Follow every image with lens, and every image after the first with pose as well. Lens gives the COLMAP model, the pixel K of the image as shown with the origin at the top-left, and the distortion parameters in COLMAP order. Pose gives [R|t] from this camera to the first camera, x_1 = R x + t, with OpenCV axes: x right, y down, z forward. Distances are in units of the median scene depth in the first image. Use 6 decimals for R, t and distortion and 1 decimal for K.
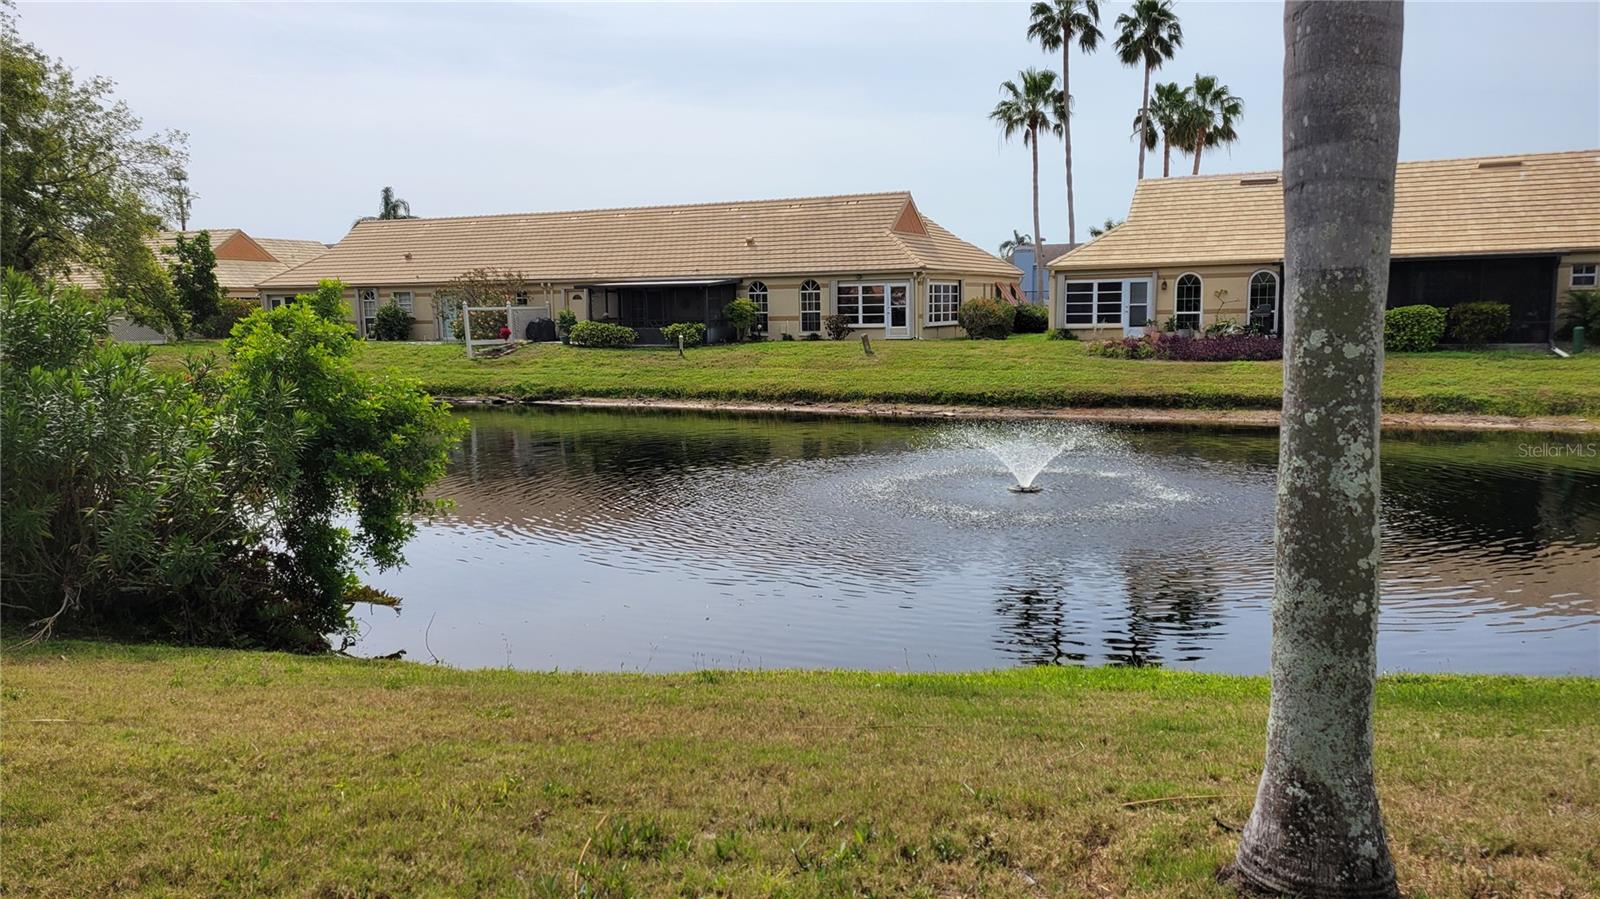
lens RADIAL K [[1192.5, 0, 786.1], [0, 1192.5, 453.9], [0, 0, 1]] dist [0.072971, -0.057243]
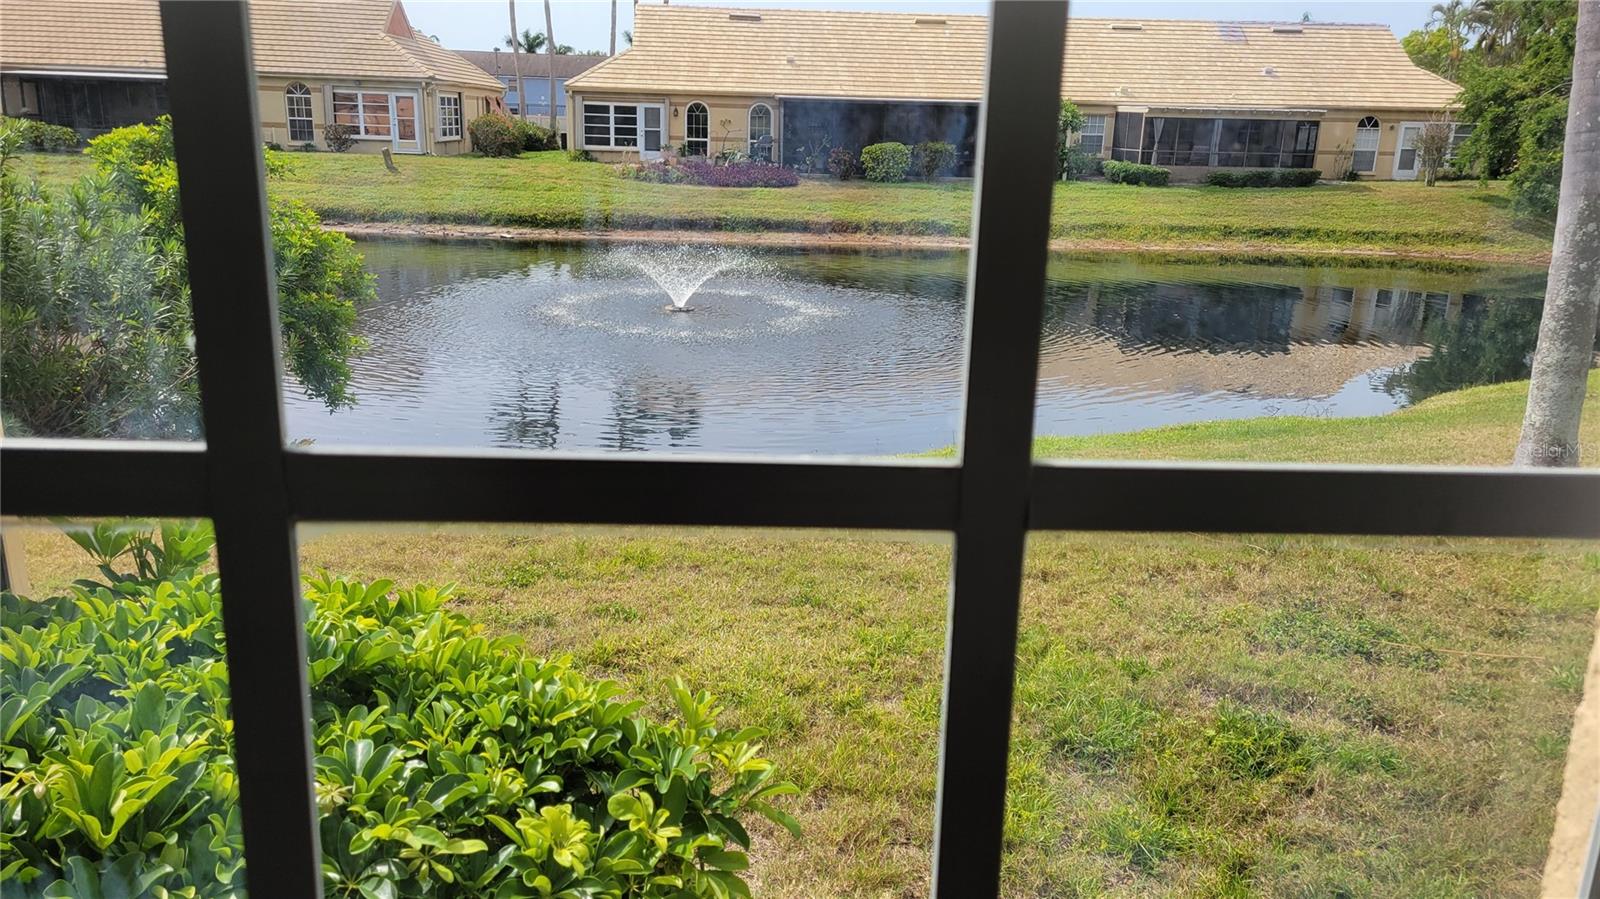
lens RADIAL K [[1192.5, 0, 798.6], [0, 1192.5, 439.9], [0, 0, 1]] dist [0.072971, -0.057243]
pose [[0.875949, -0.084585, 0.474930, -0.115951], [0.017186, 0.989355, 0.144507, -0.004018], [-0.482097, -0.118418, 0.868078, -0.011983]]
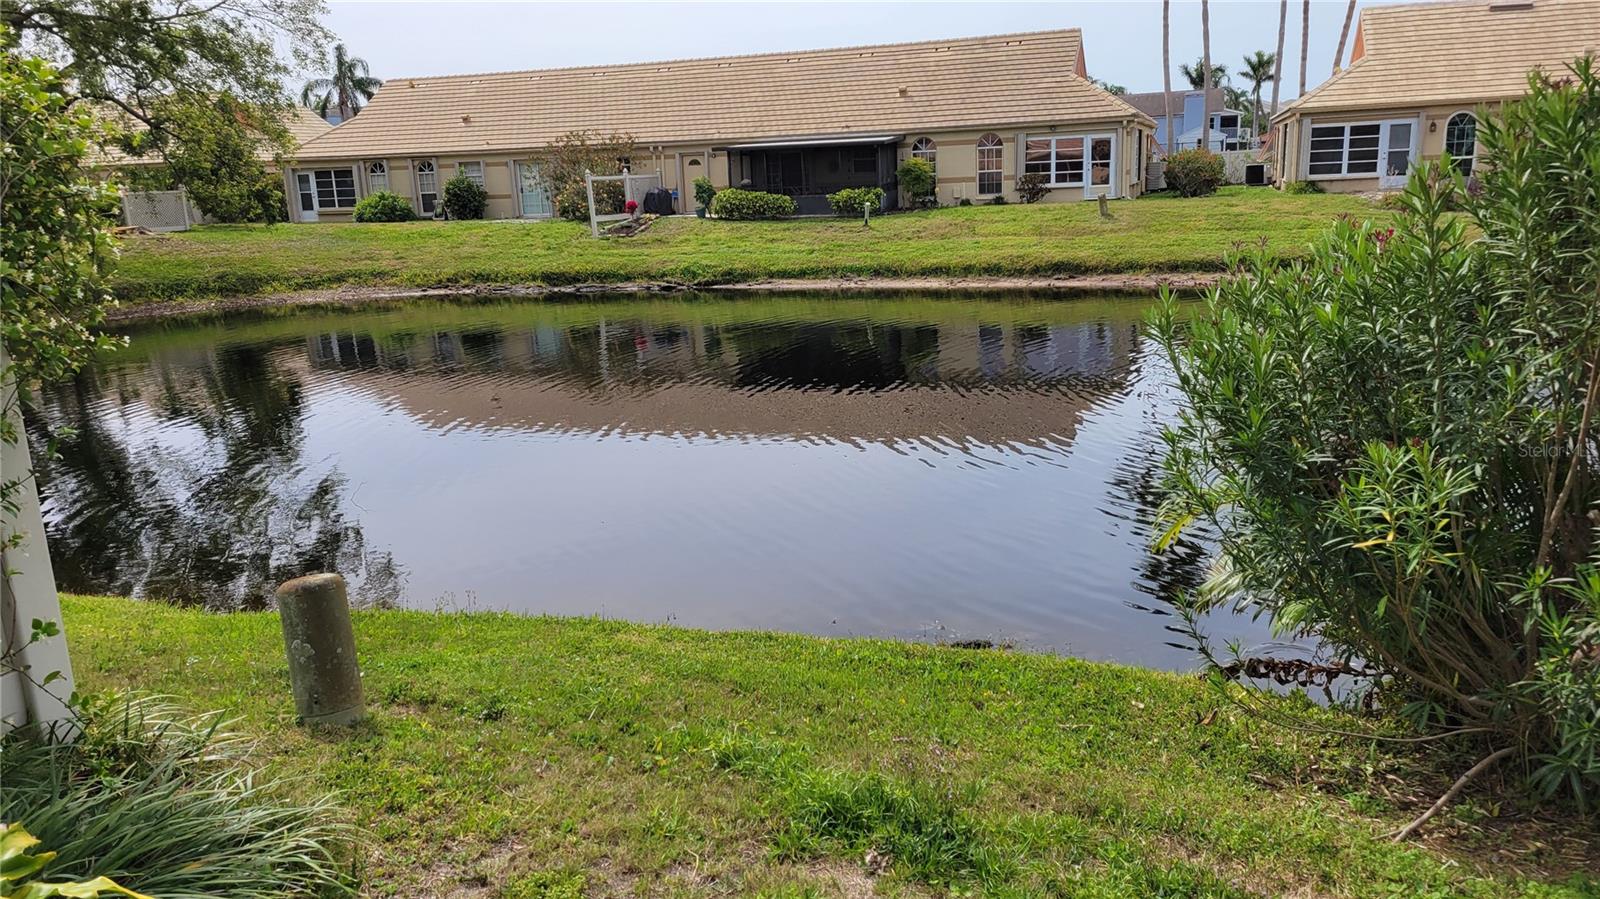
lens RADIAL K [[1192.5, 0, 794.4], [0, 1192.5, 442.1], [0, 0, 1]] dist [0.072971, -0.057243]
pose [[0.993375, -0.048003, 0.104413, -0.245932], [0.037759, 0.994474, 0.097958, -0.014330], [-0.108538, -0.093367, 0.989698, 0.139921]]
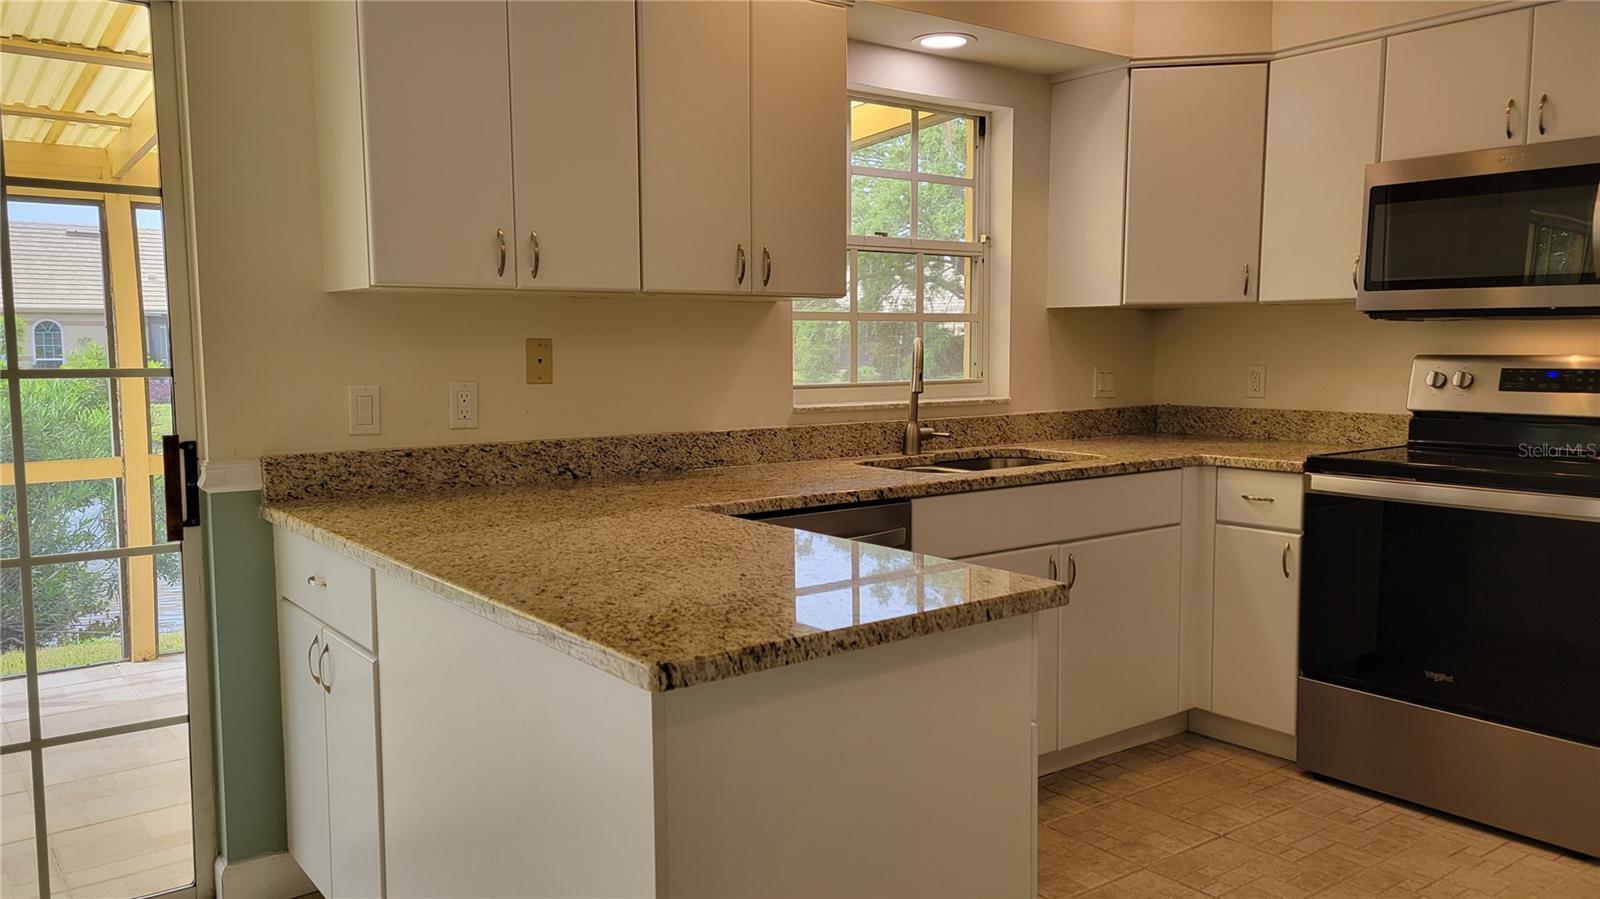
lens RADIAL K [[1192.5, 0, 791.5], [0, 1192.5, 453.4], [0, 0, 1]] dist [0.072971, -0.057243]
pose [[0.471243, -0.067211, 0.879439, -0.256485], [0.104357, 0.994337, 0.020073, 0.003973], [-0.875808, 0.082316, 0.475589, -0.011990]]
